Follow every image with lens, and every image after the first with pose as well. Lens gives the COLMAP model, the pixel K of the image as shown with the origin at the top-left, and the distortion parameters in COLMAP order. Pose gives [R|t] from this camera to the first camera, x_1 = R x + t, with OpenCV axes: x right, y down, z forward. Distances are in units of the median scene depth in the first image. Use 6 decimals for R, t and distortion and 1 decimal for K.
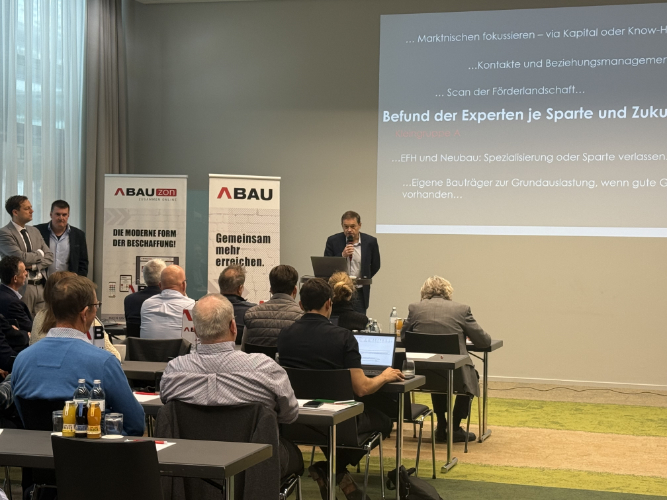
lens RADIAL K [[1328.7, 0, 333.5], [0, 1328.7, 250.0], [0, 0, 1]] dist [0.081000, 0.259007]
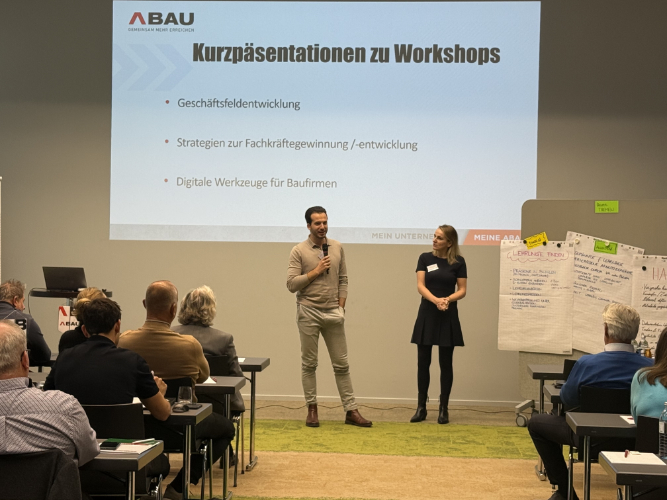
lens RADIAL K [[1366.3, 0, 332.9], [0, 1366.3, 232.7], [0, 0, 1]] dist [0.071640, 0.386056]
pose [[0.973483, 0.000837, 0.228759, -0.036440], [0.003041, 0.999858, -0.016599, -0.002317], [-0.228740, 0.016855, 0.973342, 0.053830]]
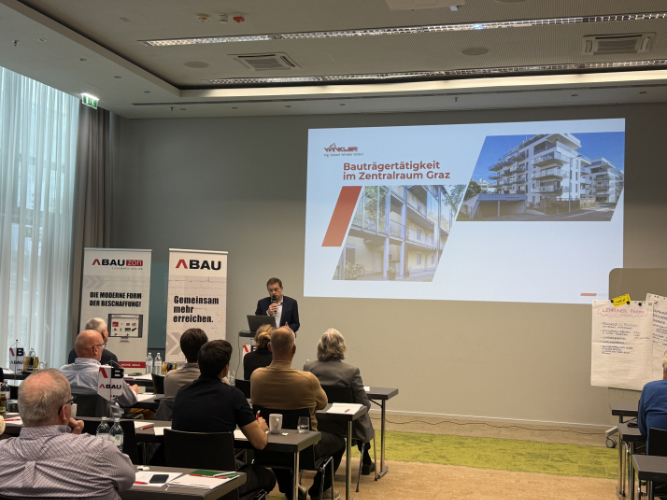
lens RADIAL K [[860.9, 0, 333.5], [0, 860.9, 250.0], [0, 0, 1]] dist [0.159737, -0.345834]
pose [[0.999182, 0.012089, 0.038589, 0.030146], [-0.009477, 0.997697, -0.067163, -0.002321], [-0.039312, 0.066743, 0.996995, 0.177395]]
